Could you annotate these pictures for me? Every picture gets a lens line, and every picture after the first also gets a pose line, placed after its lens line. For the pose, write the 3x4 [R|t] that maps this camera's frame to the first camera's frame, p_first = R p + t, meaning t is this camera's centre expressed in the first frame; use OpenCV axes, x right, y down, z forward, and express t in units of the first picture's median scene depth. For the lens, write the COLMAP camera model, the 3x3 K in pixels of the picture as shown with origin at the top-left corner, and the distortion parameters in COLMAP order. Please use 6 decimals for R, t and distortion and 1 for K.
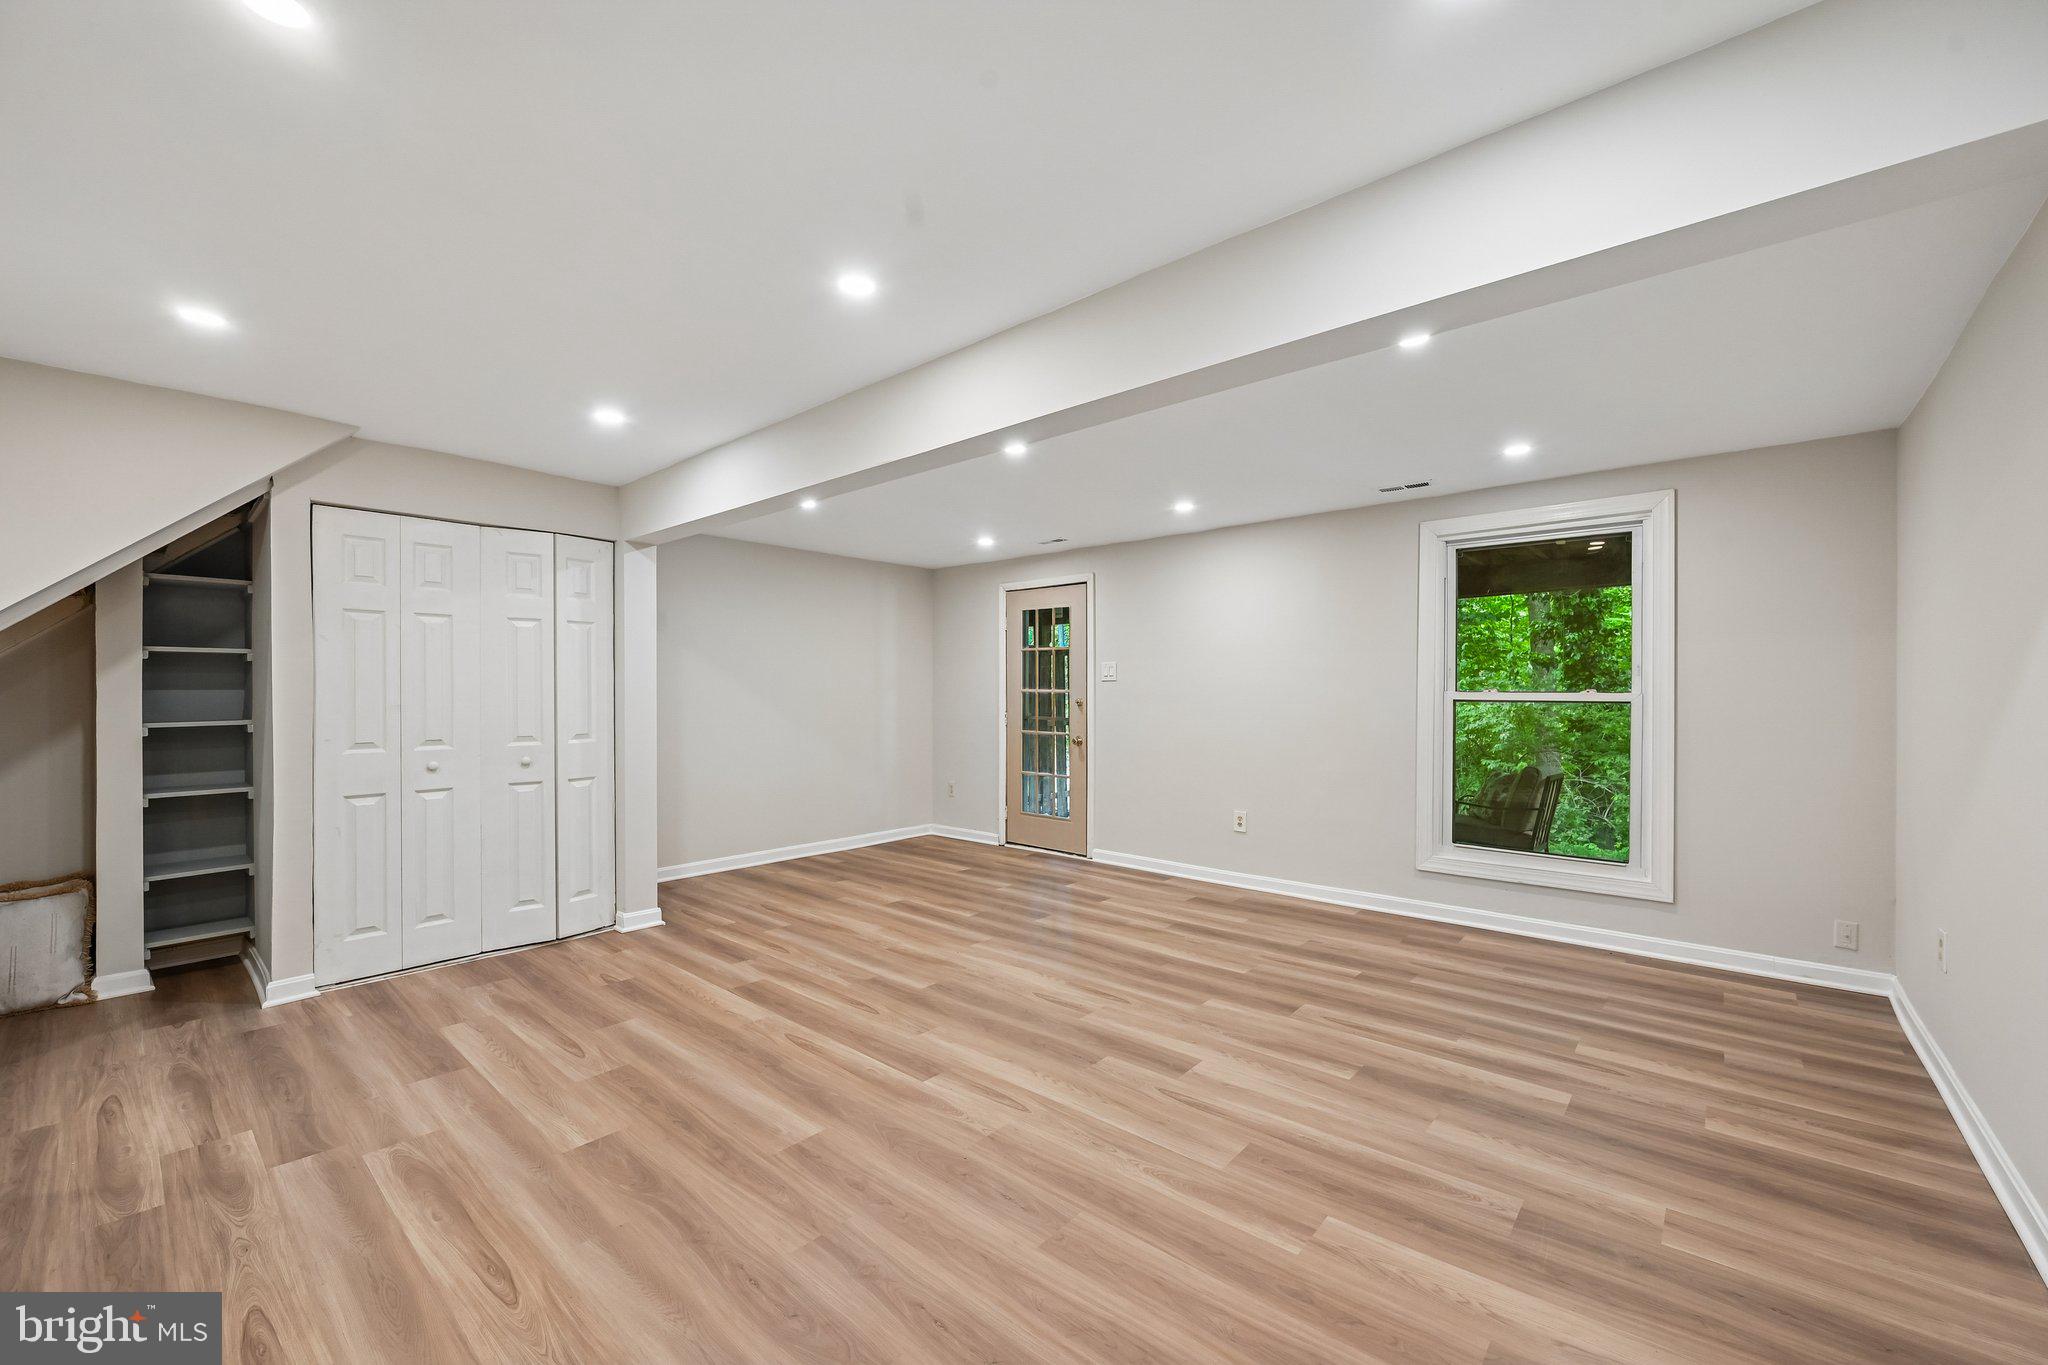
lens RADIAL K [[804.8, 0, 1033.9], [0, 804.8, 684.7], [0, 0, 1]] dist [-0.001266, 0.000243]
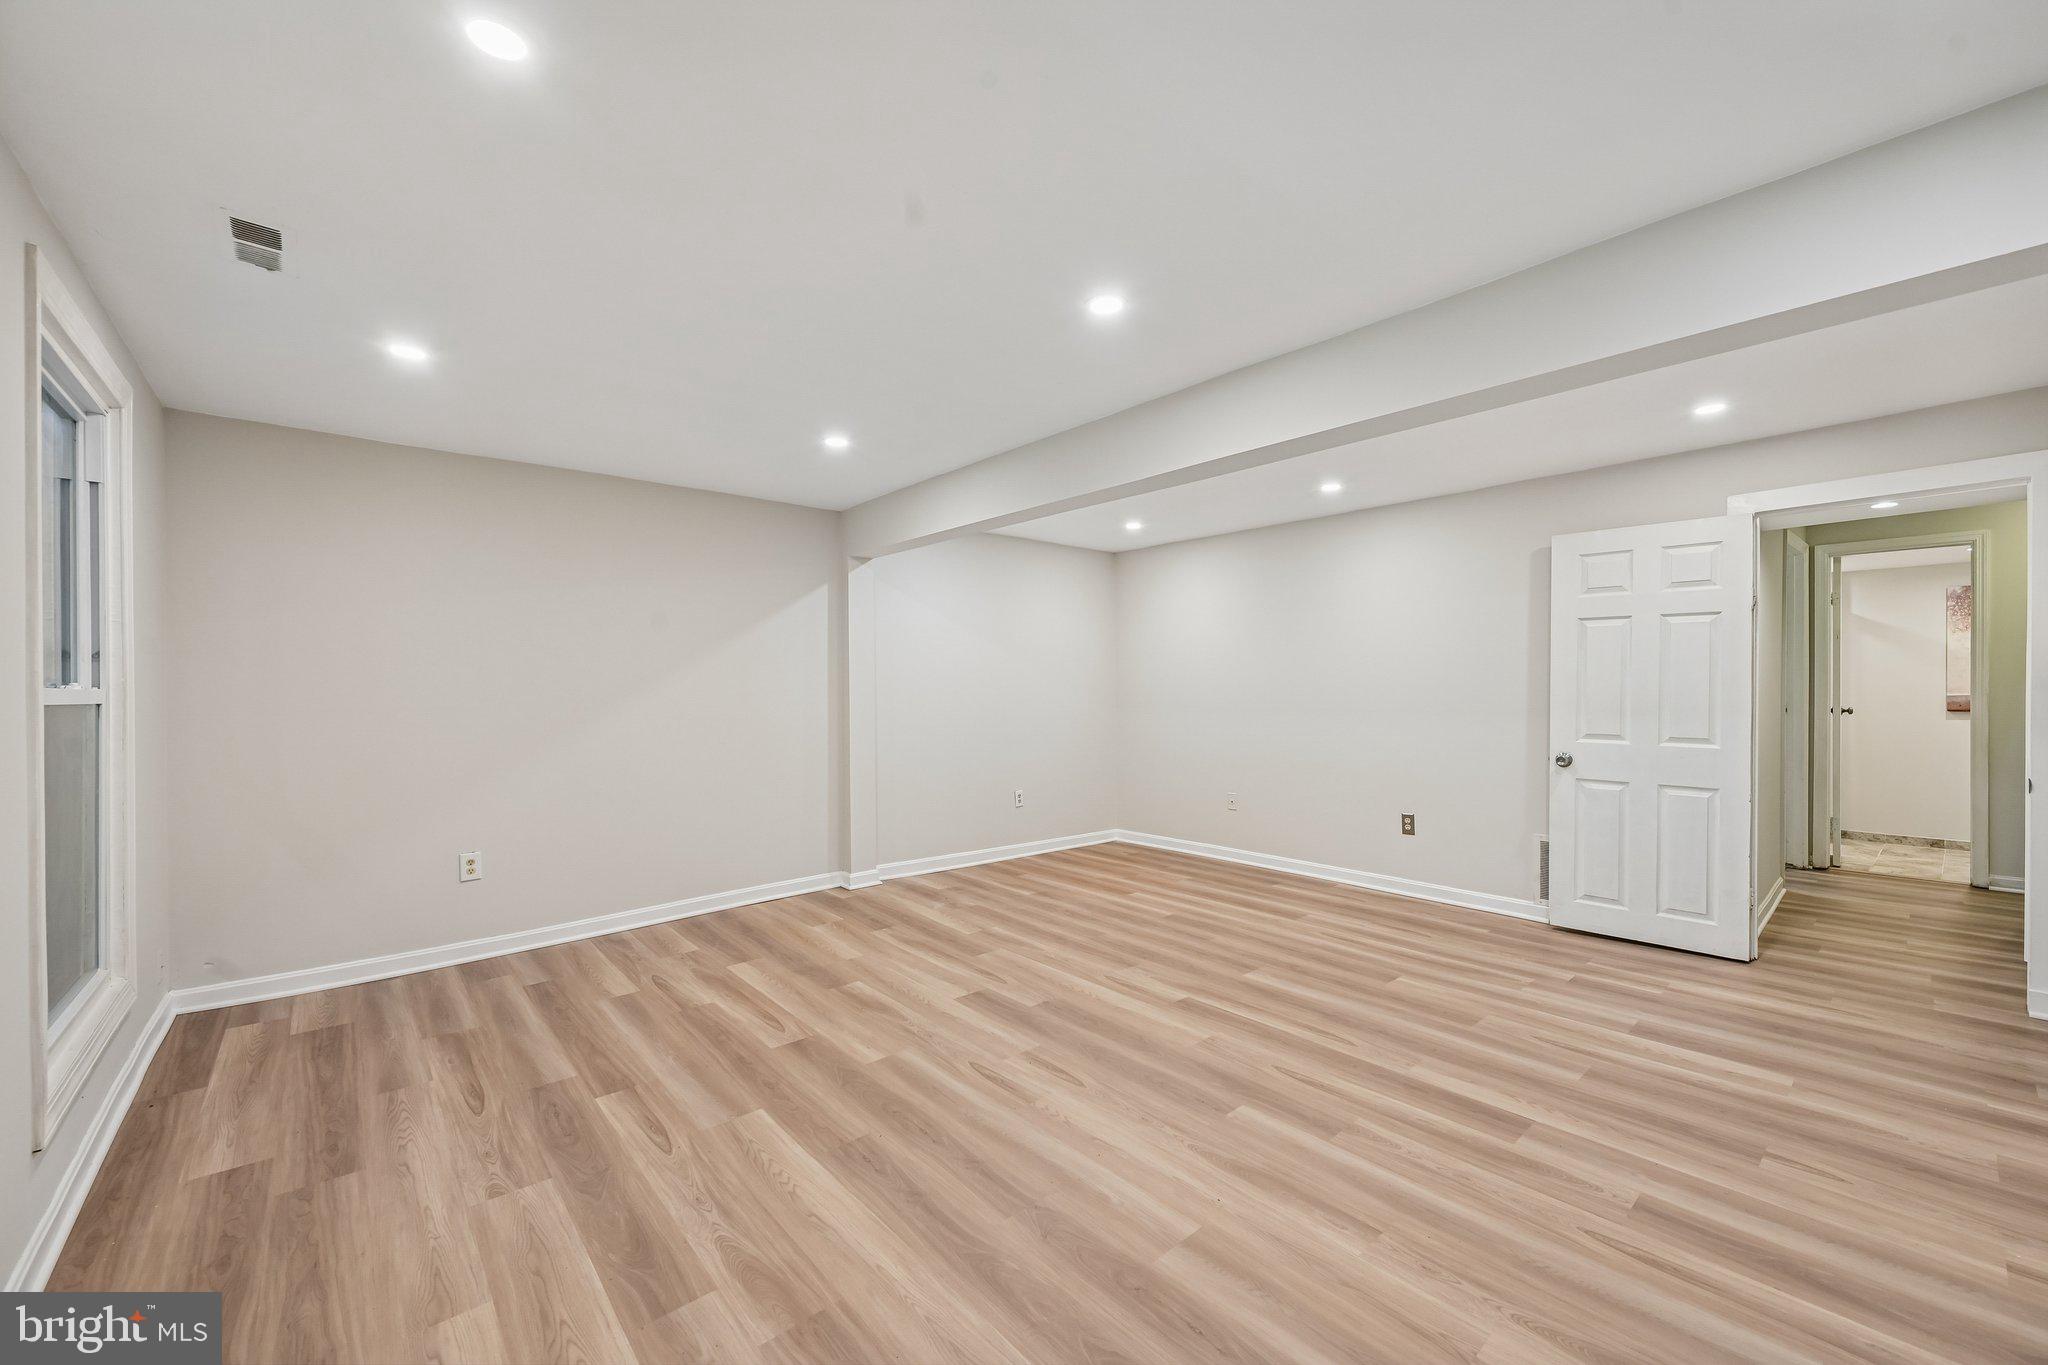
lens RADIAL K [[804.8, 0, 1033.6], [0, 804.8, 691.1], [0, 0, 1]] dist [-0.001266, 0.000243]
pose [[-0.990206, 0.005167, 0.139520, -0.061318], [0.004407, 0.999974, -0.005753, 0.019829], [-0.139546, -0.005082, -0.990203, 1.796377]]
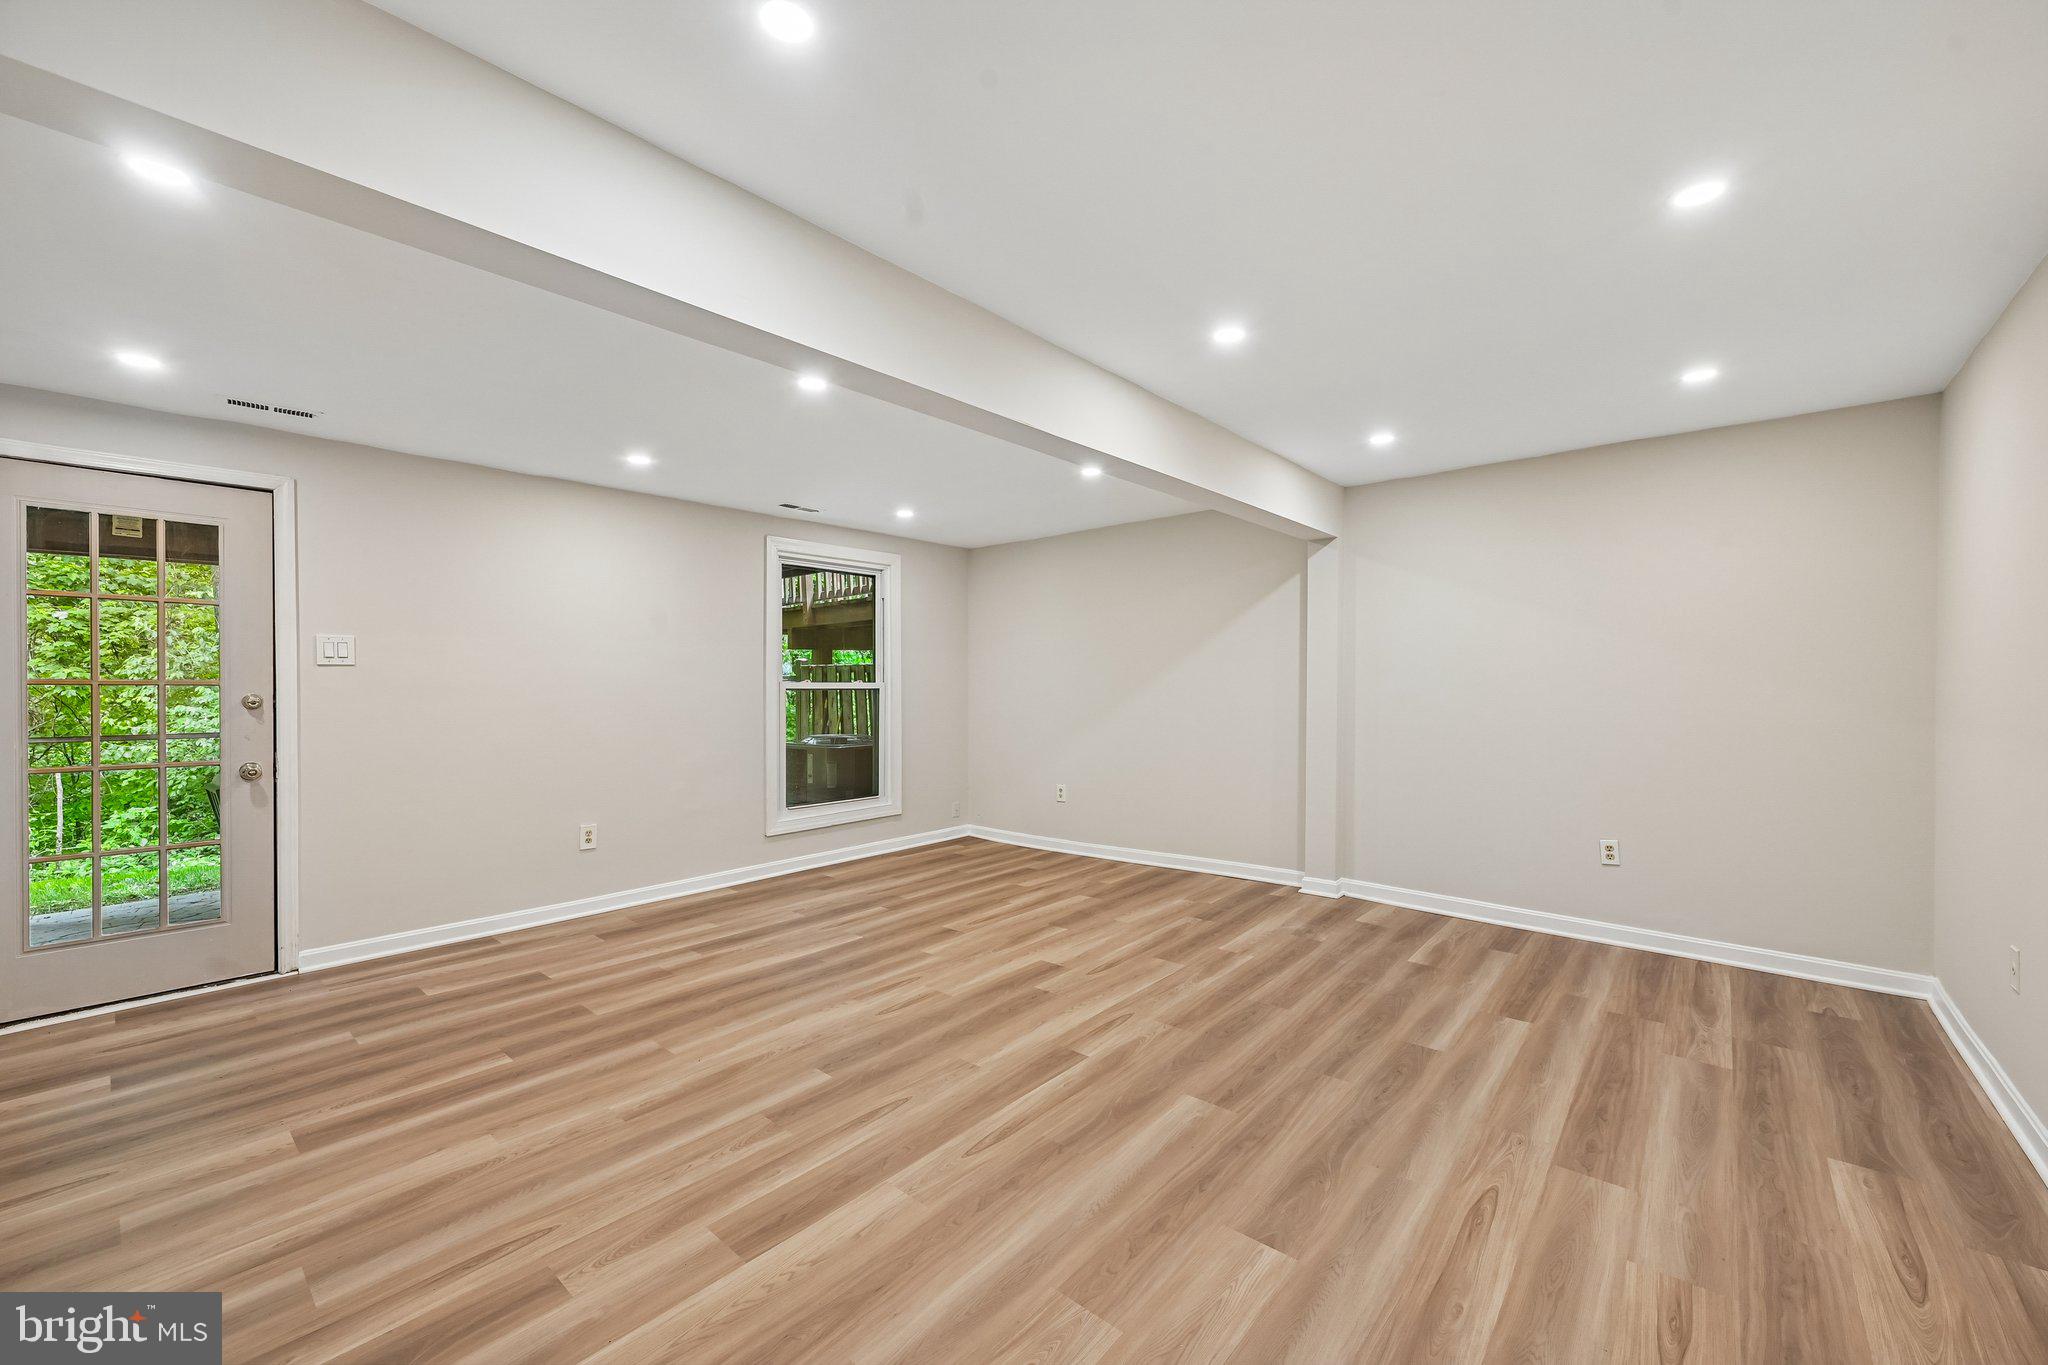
lens RADIAL K [[804.8, 0, 1031.3], [0, 804.8, 686.7], [0, 0, 1]] dist [-0.001266, 0.000243]
pose [[-0.001974, -0.004394, 0.999988, -0.924916], [-0.004723, 0.999979, 0.004385, 0.010895], [-0.999987, -0.004715, -0.001995, 0.852411]]
